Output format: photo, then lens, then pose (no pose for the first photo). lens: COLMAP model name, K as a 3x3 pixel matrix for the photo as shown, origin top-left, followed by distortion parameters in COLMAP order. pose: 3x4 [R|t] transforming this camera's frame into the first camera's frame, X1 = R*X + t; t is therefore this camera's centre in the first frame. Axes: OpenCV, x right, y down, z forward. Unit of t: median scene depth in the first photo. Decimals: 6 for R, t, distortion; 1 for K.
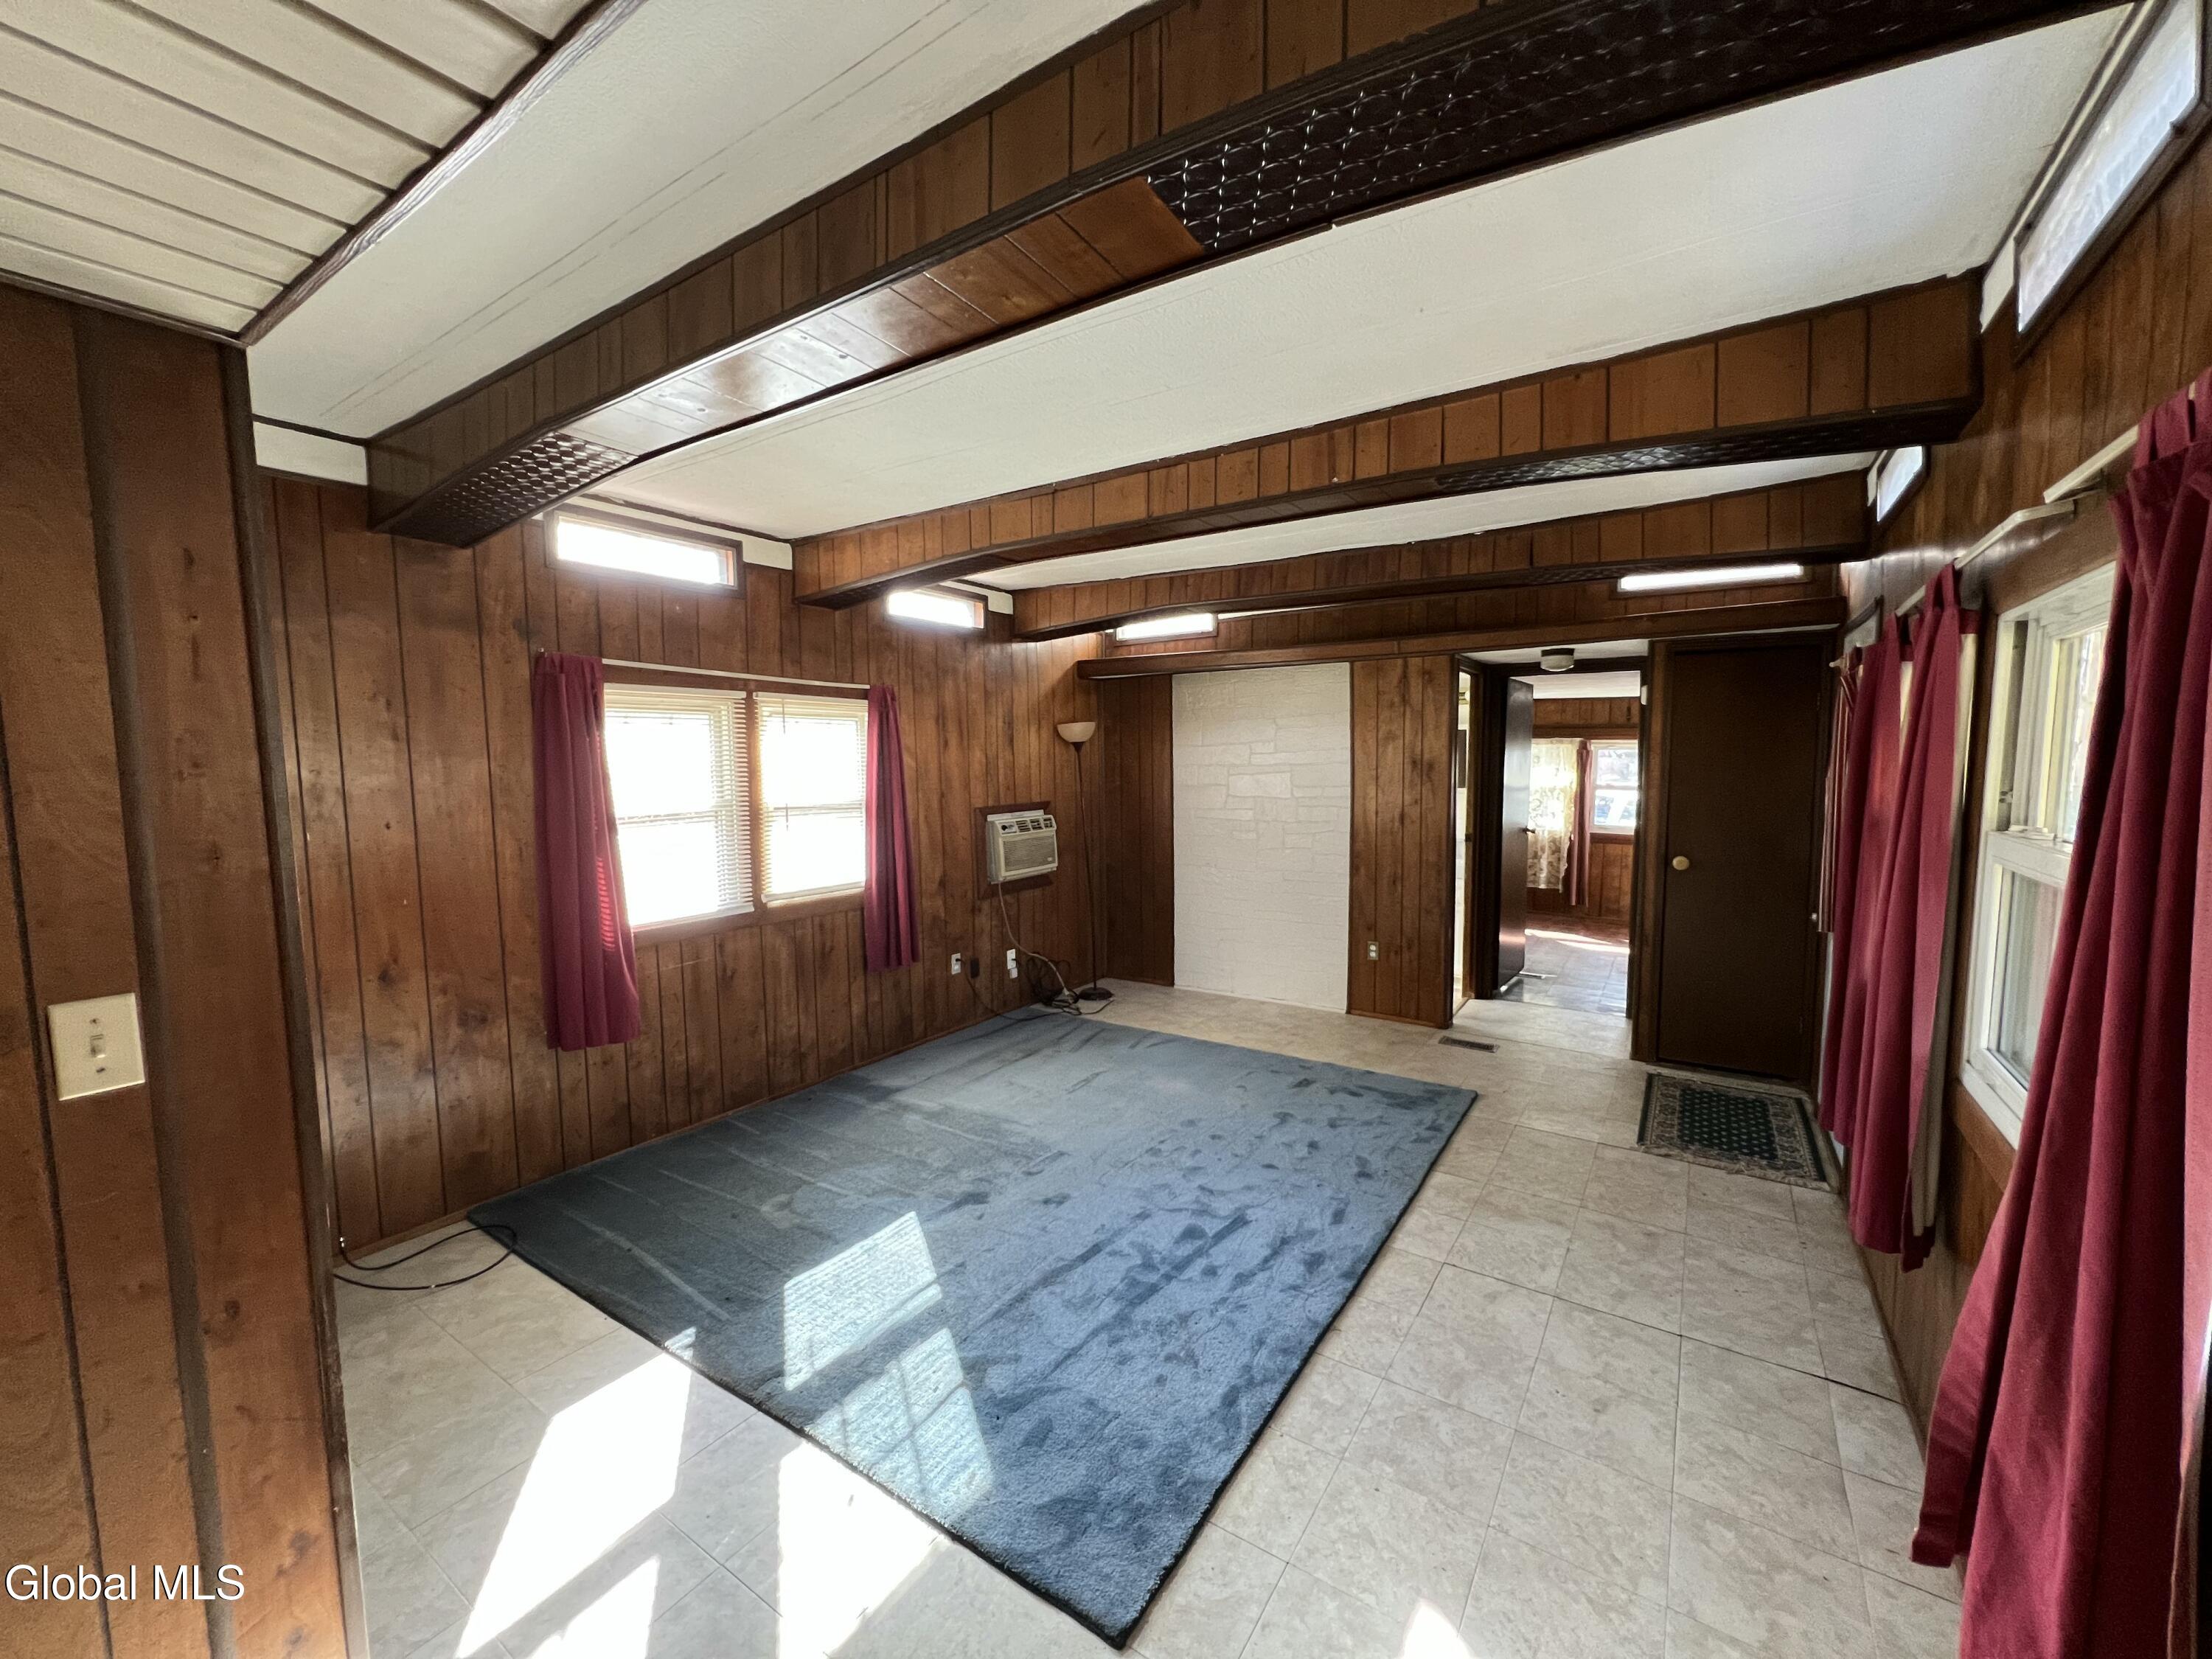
lens RADIAL K [[888.7, 0, 1111.9], [0, 888.7, 837.4], [0, 0, 1]] dist [0.001055, 0.000433]
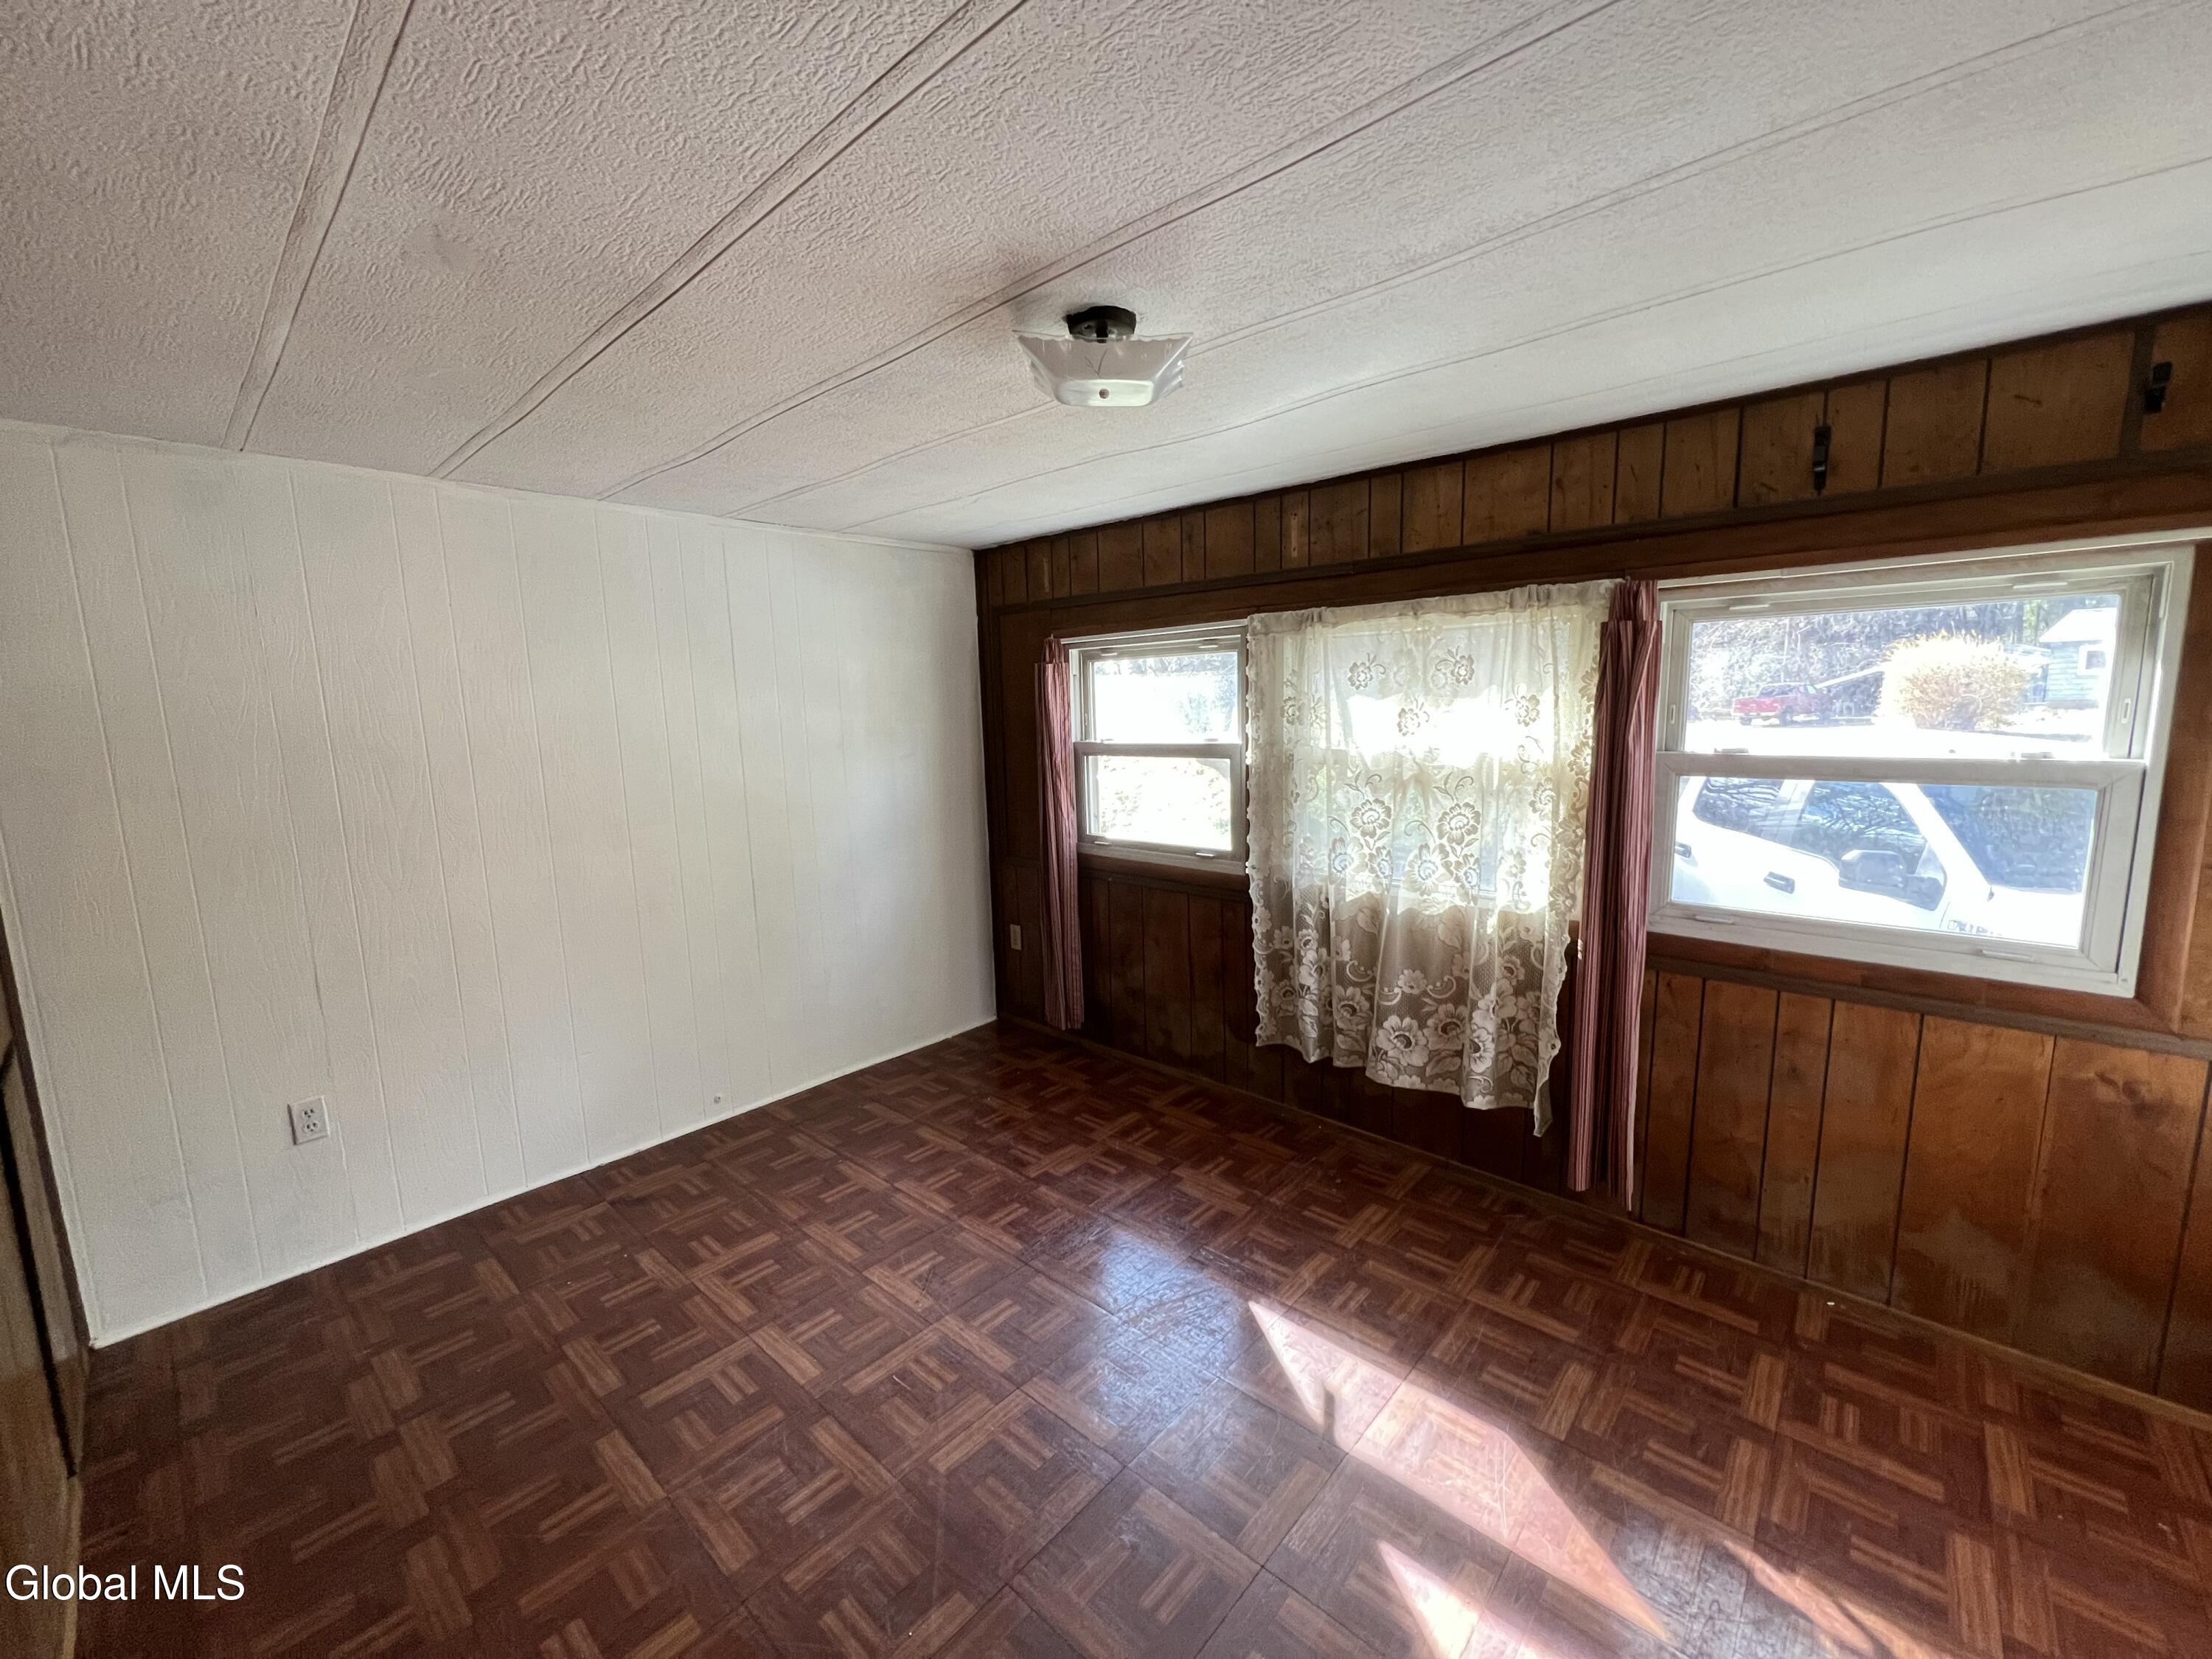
lens RADIAL K [[888.7, 0, 1107.1], [0, 888.7, 826.9], [0, 0, 1]] dist [0.001055, 0.000433]
pose [[0.988363, -0.006139, -0.151989, 0.419112], [0.014151, 0.998563, 0.051686, -0.053605], [0.151453, -0.053236, 0.987030, 0.714566]]
